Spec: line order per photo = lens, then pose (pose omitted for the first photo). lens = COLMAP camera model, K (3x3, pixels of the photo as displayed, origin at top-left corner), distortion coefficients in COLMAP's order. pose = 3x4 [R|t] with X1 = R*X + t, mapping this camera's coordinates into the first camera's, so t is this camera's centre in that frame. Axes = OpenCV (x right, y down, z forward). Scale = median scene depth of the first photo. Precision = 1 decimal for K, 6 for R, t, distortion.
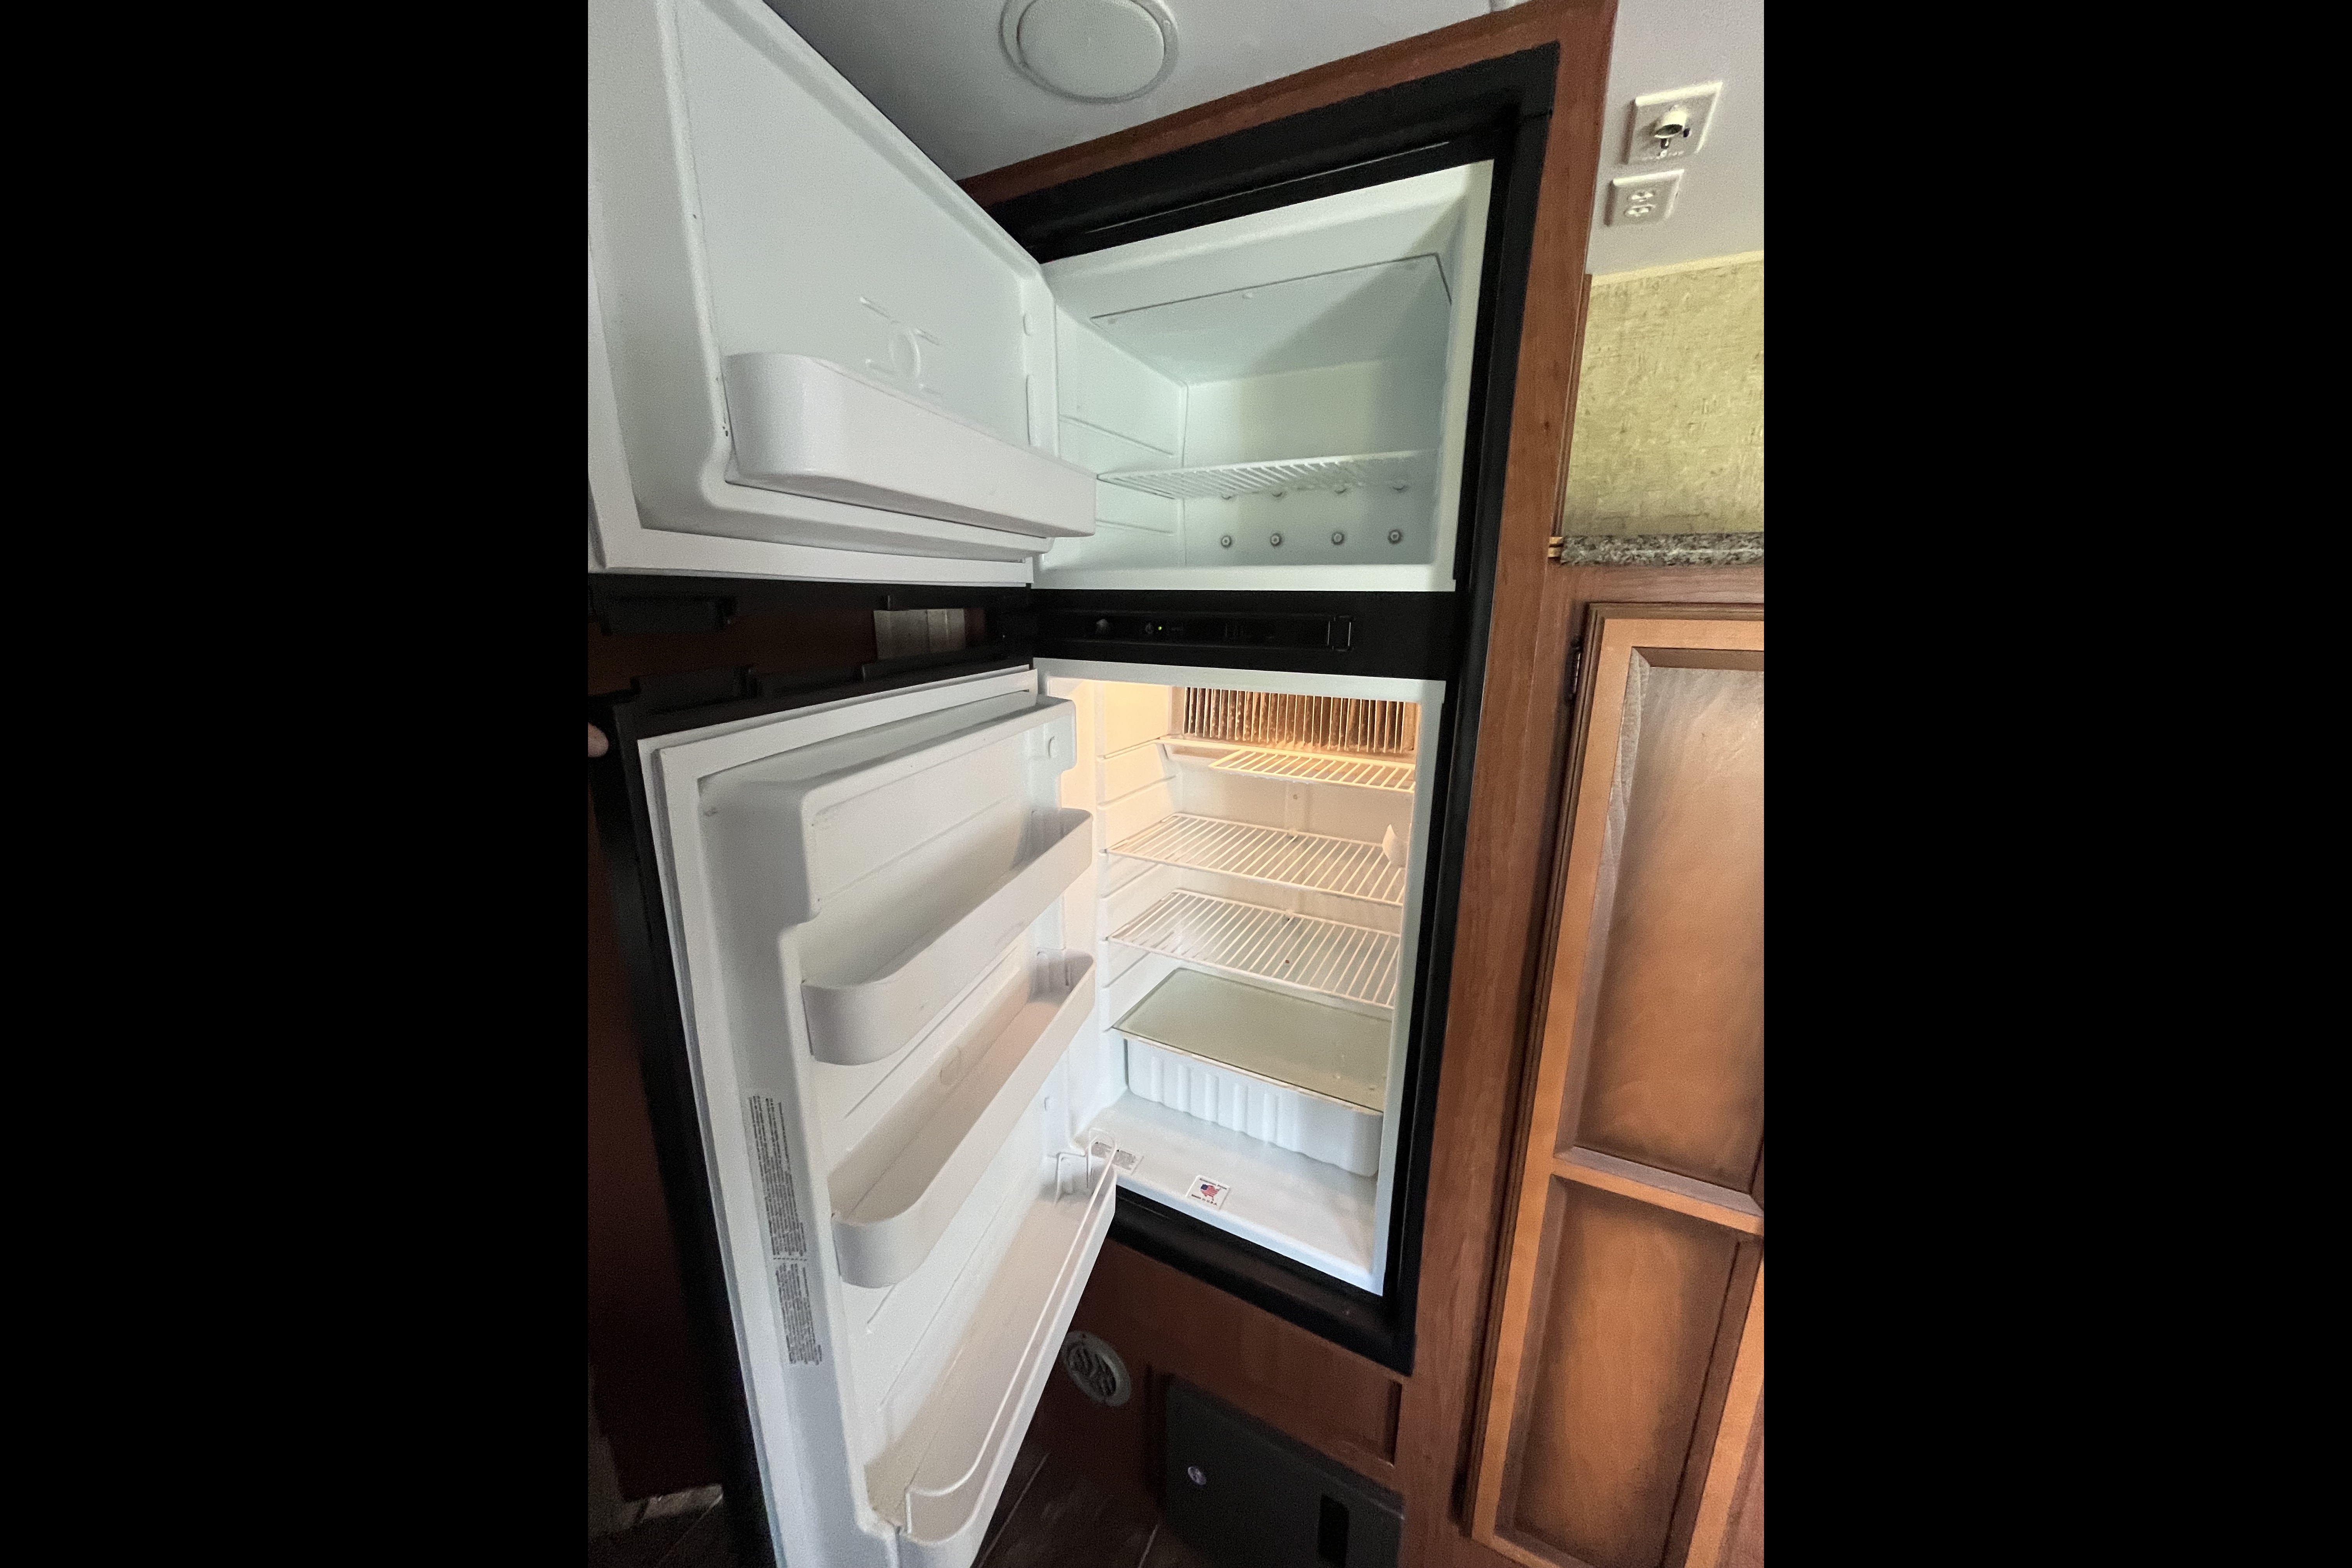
lens RADIAL K [[723.1, 0, 1178.3], [0, 723.1, 770.3], [0, 0, 1]] dist [-0.000364, -0.000008]
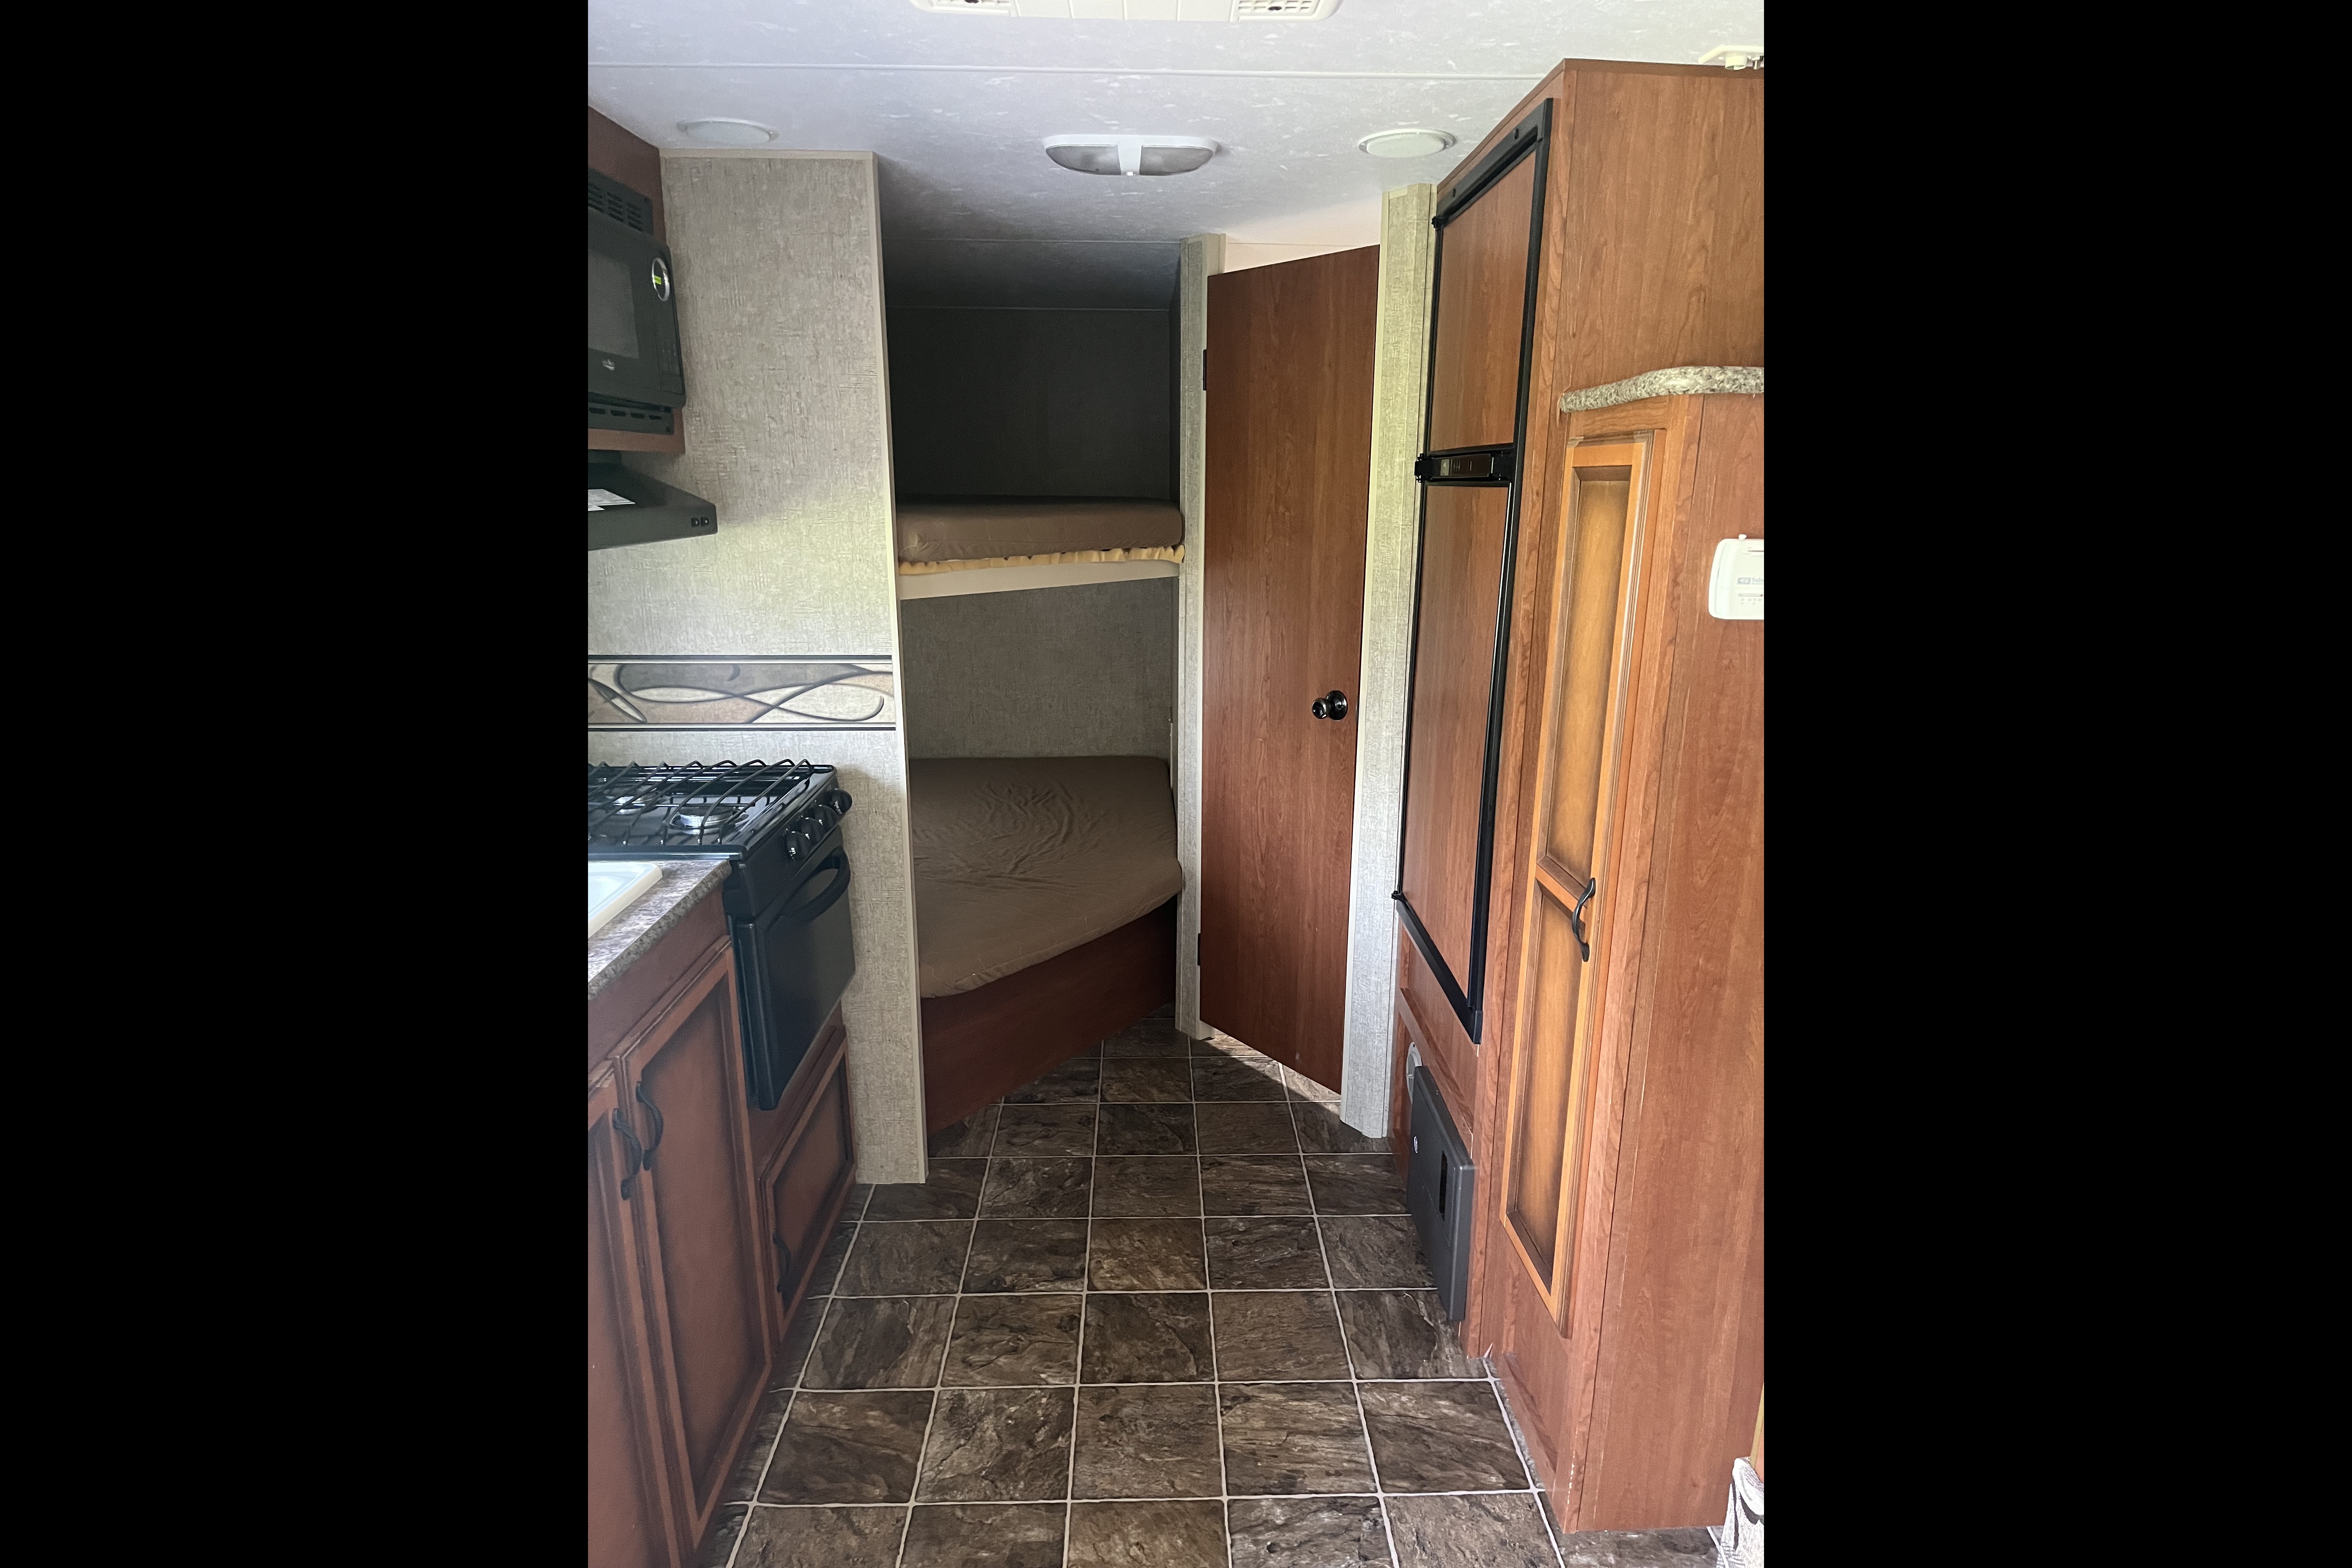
lens RADIAL K [[1190.6, 0, 1182.2], [0, 1190.6, 788.9], [0, 0, 1]] dist [0.061187, -0.094112]
pose [[0.477922, 0.211972, -0.852443, 1.491184], [-0.211359, 0.969685, 0.122628, 0.199464], [0.852595, 0.121565, 0.508236, -0.494061]]
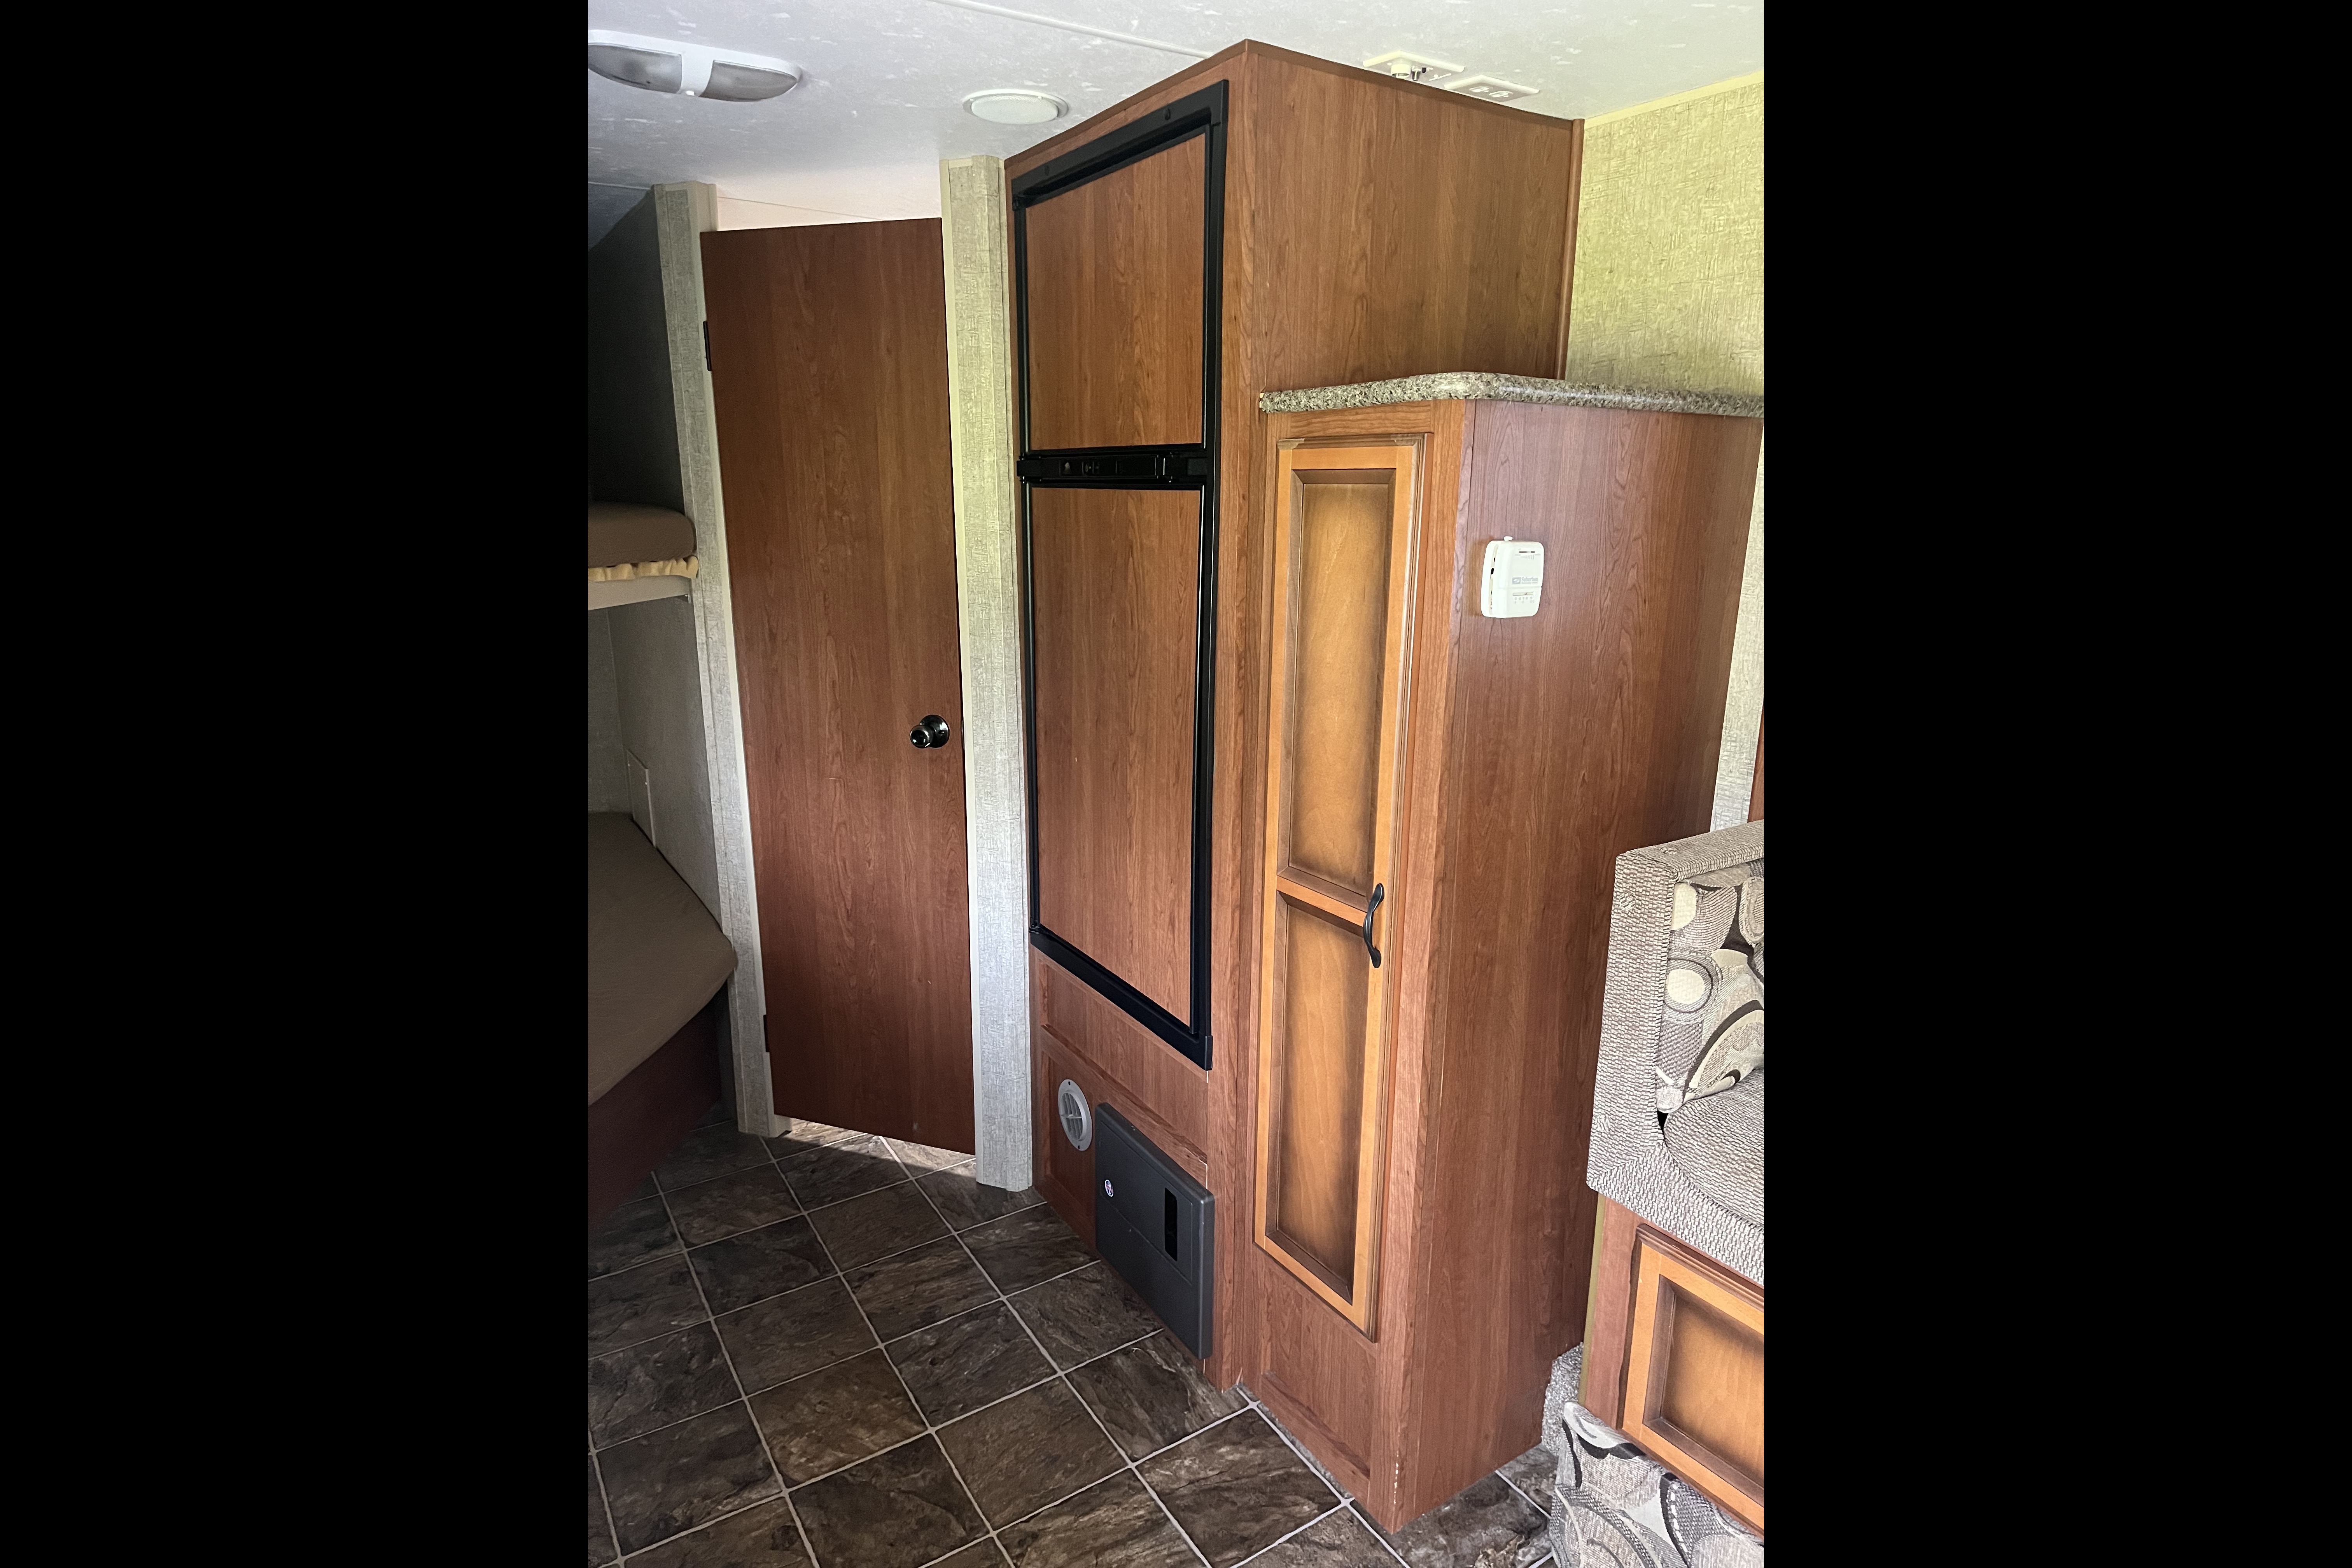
lens RADIAL K [[1190.6, 0, 1182.2], [0, 1190.6, 788.9], [0, 0, 1]] dist [0.061187, -0.094112]
pose [[0.866272, 0.120230, -0.484890, 1.011007], [-0.119108, 0.992324, 0.033260, 0.242213], [0.485166, 0.028941, 0.873943, -0.688186]]
